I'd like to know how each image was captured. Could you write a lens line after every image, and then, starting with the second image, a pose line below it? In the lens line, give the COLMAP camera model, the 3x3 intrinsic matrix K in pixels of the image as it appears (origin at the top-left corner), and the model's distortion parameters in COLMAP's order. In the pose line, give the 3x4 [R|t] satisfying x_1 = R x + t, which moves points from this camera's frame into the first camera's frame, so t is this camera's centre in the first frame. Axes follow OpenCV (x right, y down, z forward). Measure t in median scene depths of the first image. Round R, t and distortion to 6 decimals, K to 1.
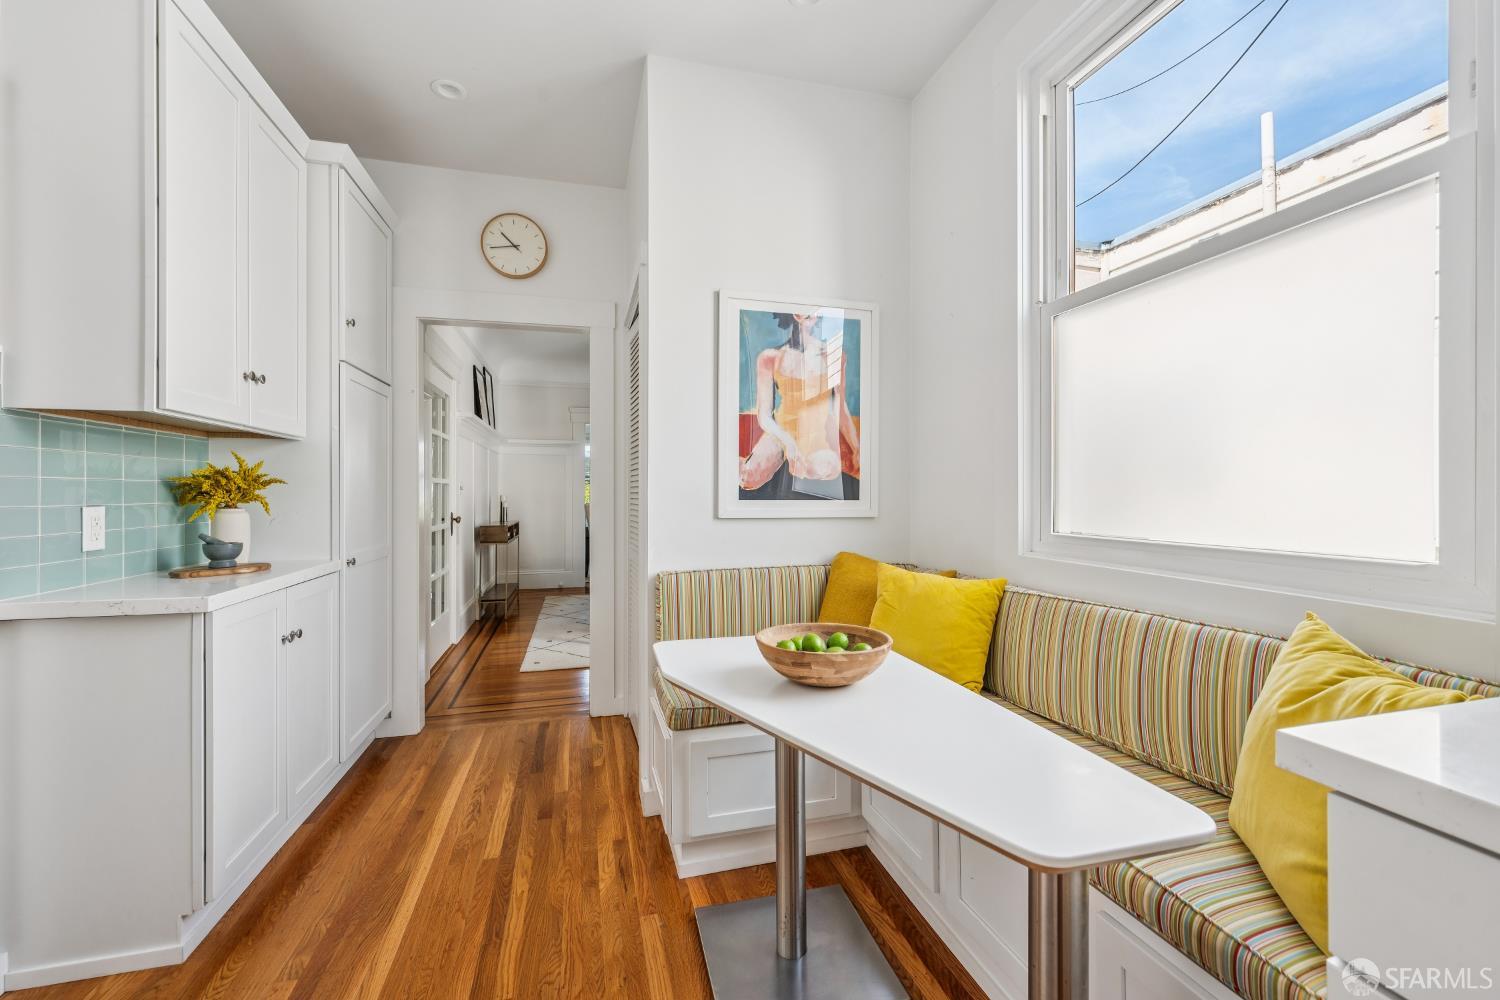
lens RADIAL K [[627.6, 0, 750.9], [0, 627.6, 487.2], [0, 0, 1]] dist [0.000515, 0.000014]
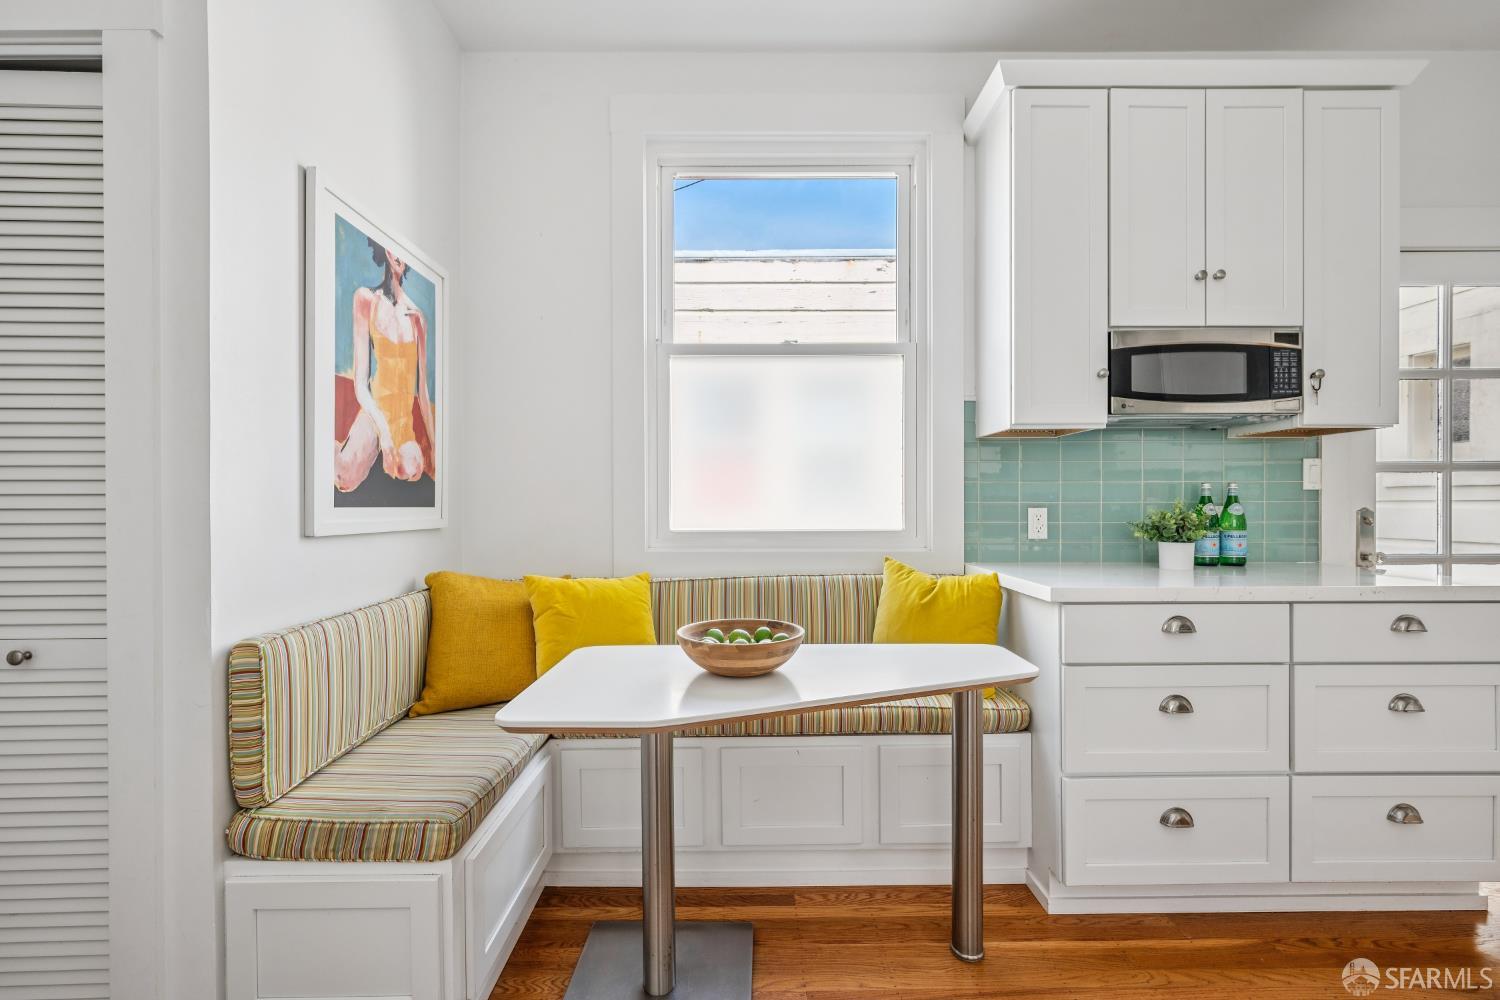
lens RADIAL K [[639.5, 0, 750.0], [0, 639.5, 500.0], [0, 0, 1]] dist [0.000883, -0.000009]
pose [[0.257508, 0.003809, 0.966269, -0.541268], [-0.003934, 0.999988, -0.002894, 0.012687], [-0.966268, -0.003056, 0.257520, 0.413630]]
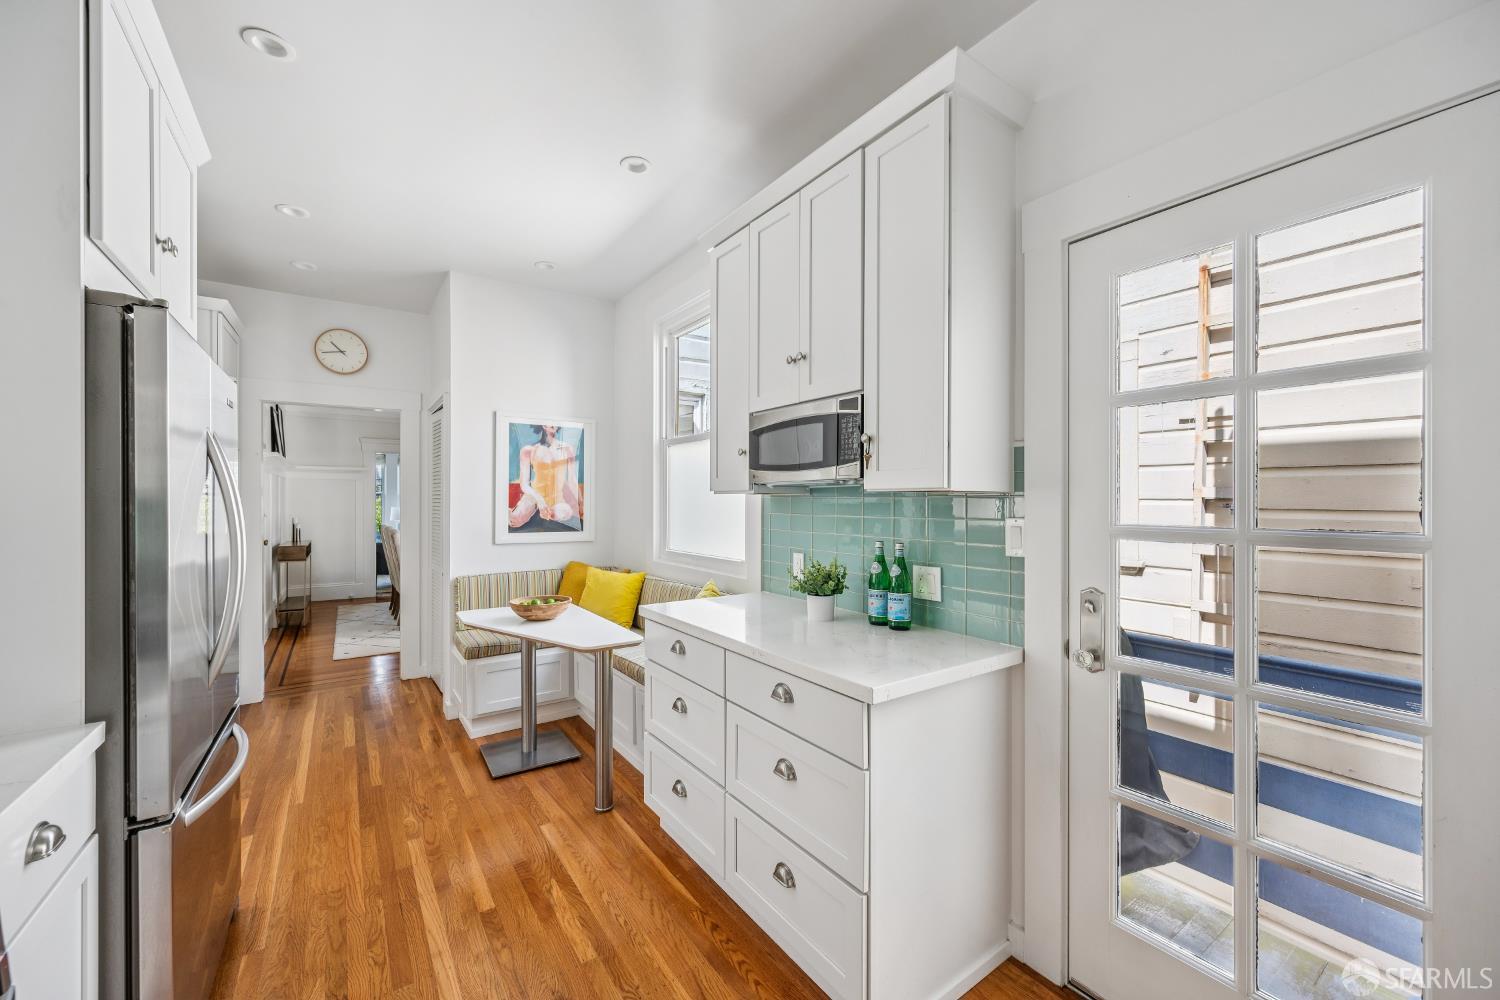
lens RADIAL K [[585.3, 0, 750.0], [0, 585.3, 500.0], [0, 0, 1]] dist [-0.001267, -0.000180]
pose [[0.943157, 0.002513, 0.332338, 0.072154], [-0.004611, 0.999974, 0.005526, -0.081893], [-0.332315, -0.006745, 0.943144, -0.733496]]
